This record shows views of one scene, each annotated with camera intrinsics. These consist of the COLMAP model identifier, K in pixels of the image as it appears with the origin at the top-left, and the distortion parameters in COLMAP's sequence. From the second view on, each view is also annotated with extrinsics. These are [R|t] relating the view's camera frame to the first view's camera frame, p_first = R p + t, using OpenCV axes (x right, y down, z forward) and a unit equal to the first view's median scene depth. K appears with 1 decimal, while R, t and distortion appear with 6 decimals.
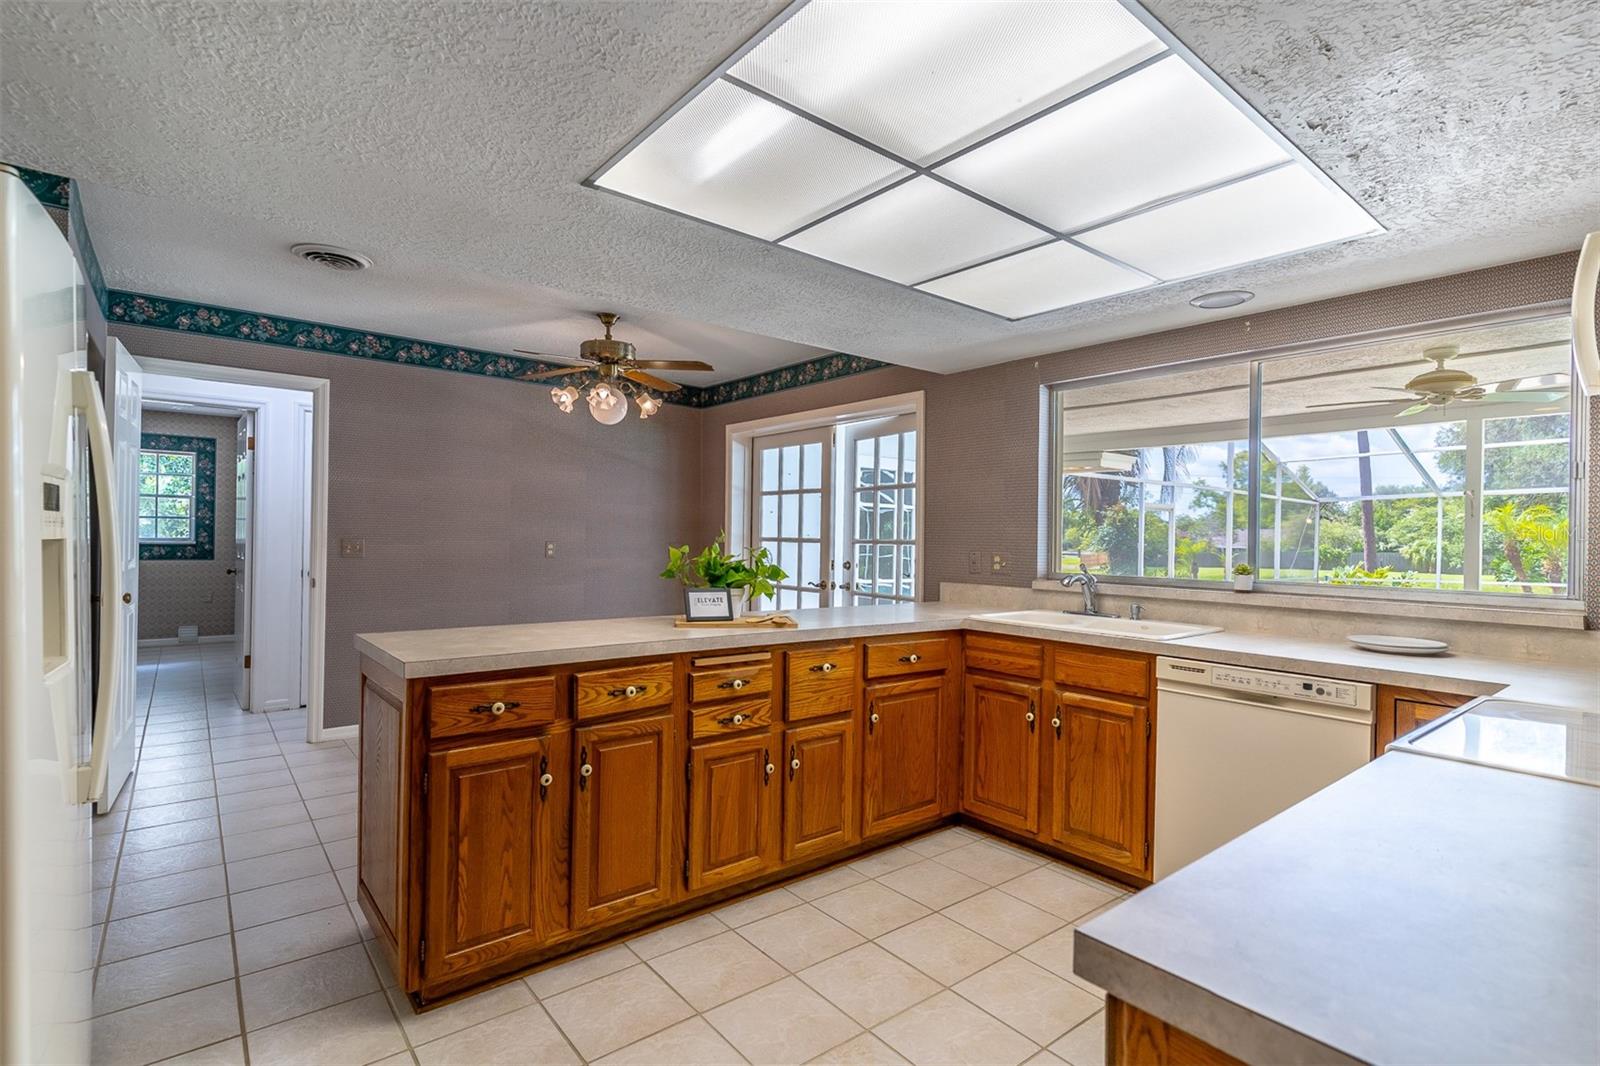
lens RADIAL K [[762.8, 0, 796.2], [0, 762.8, 534.9], [0, 0, 1]] dist [-0.000130, 0.000884]
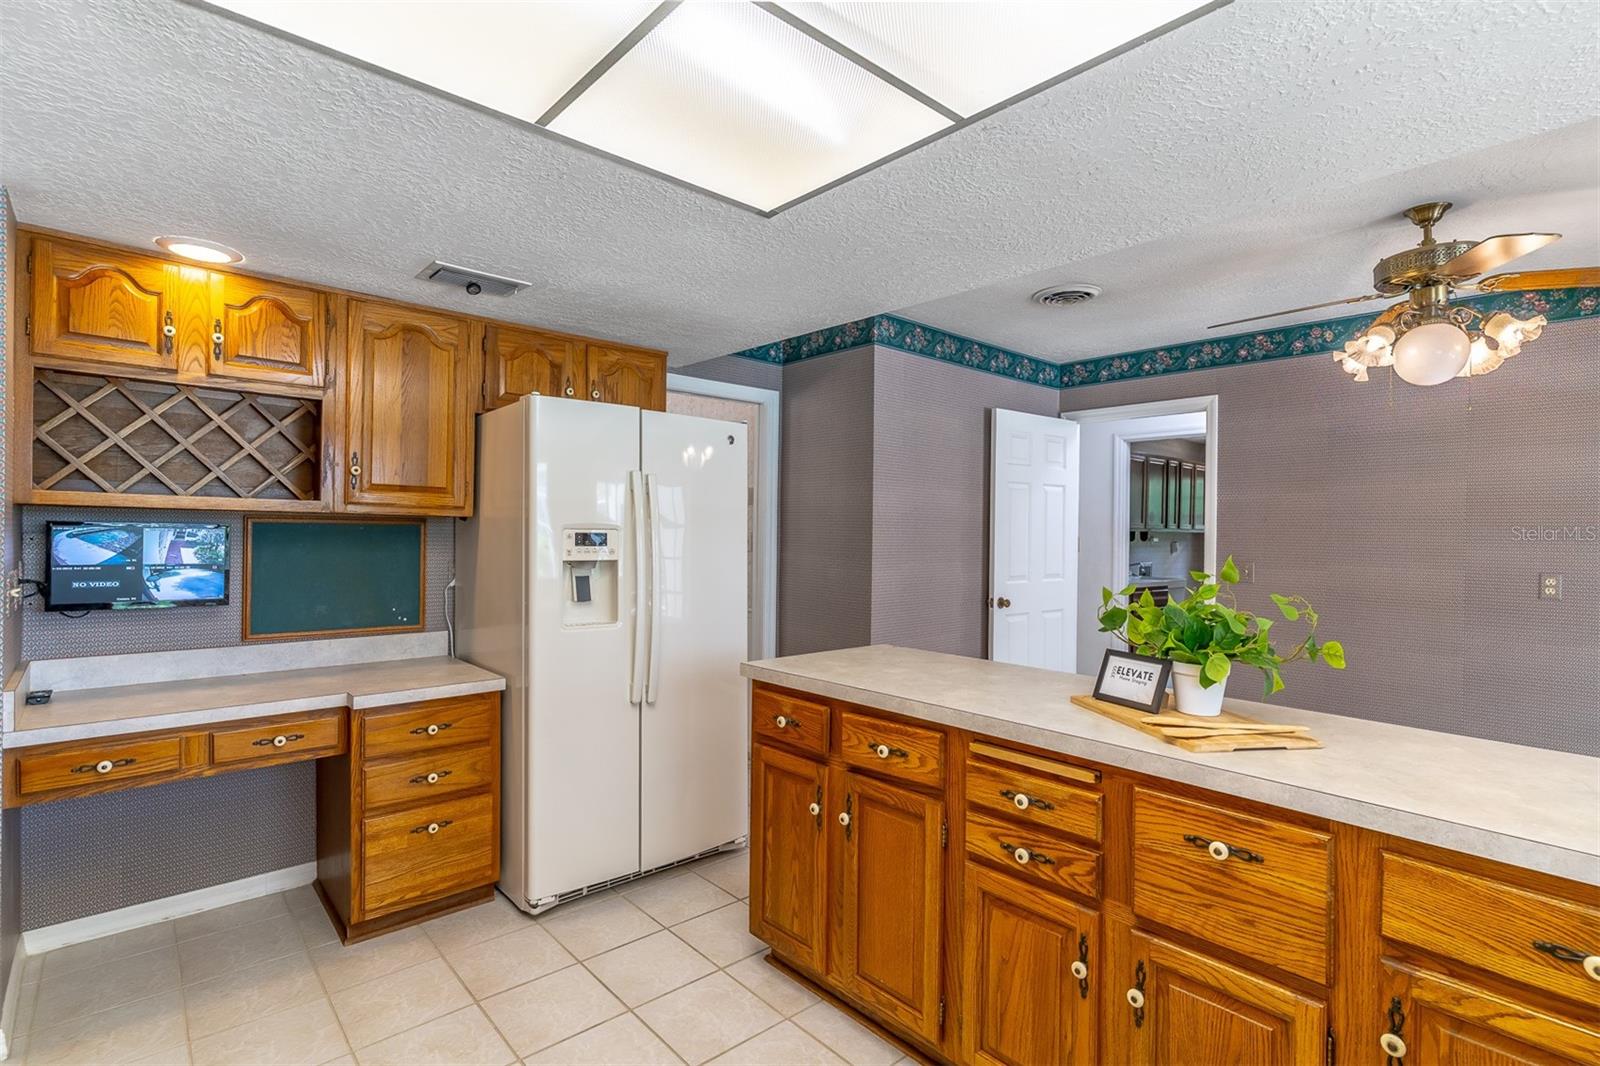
lens RADIAL K [[777.0, 0, 835.0], [0, 777.0, 527.3], [0, 0, 1]] dist [0.053321, 0.000042]
pose [[0.071993, -0.016737, -0.997265, 0.362748], [-0.005317, 0.999839, -0.017164, -0.018335], [0.997391, 0.006538, 0.071892, 0.477839]]
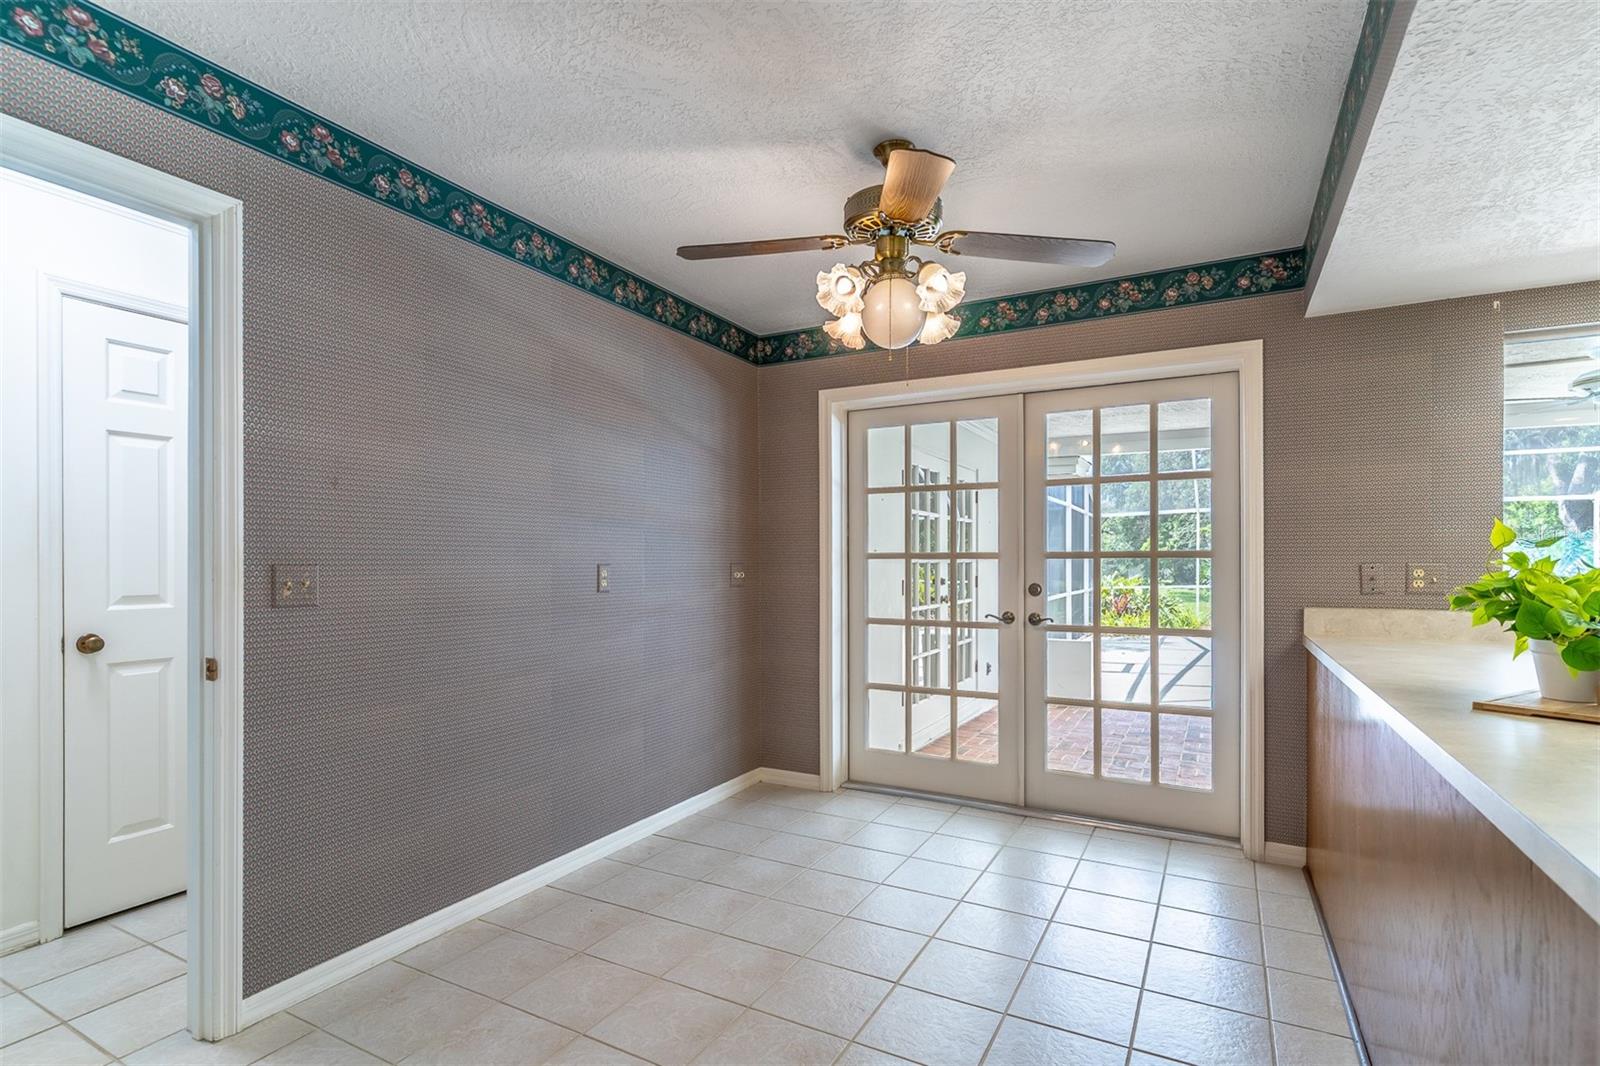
lens RADIAL K [[780.4, 0, 792.6], [0, 780.4, 564.9], [0, 0, 1]] dist [0.000719, 0.000937]
pose [[0.925522, -0.020535, 0.378137, -0.524122], [0.016634, 0.999769, 0.013581, 0.003624], [-0.378328, -0.006280, 0.925650, 0.494201]]
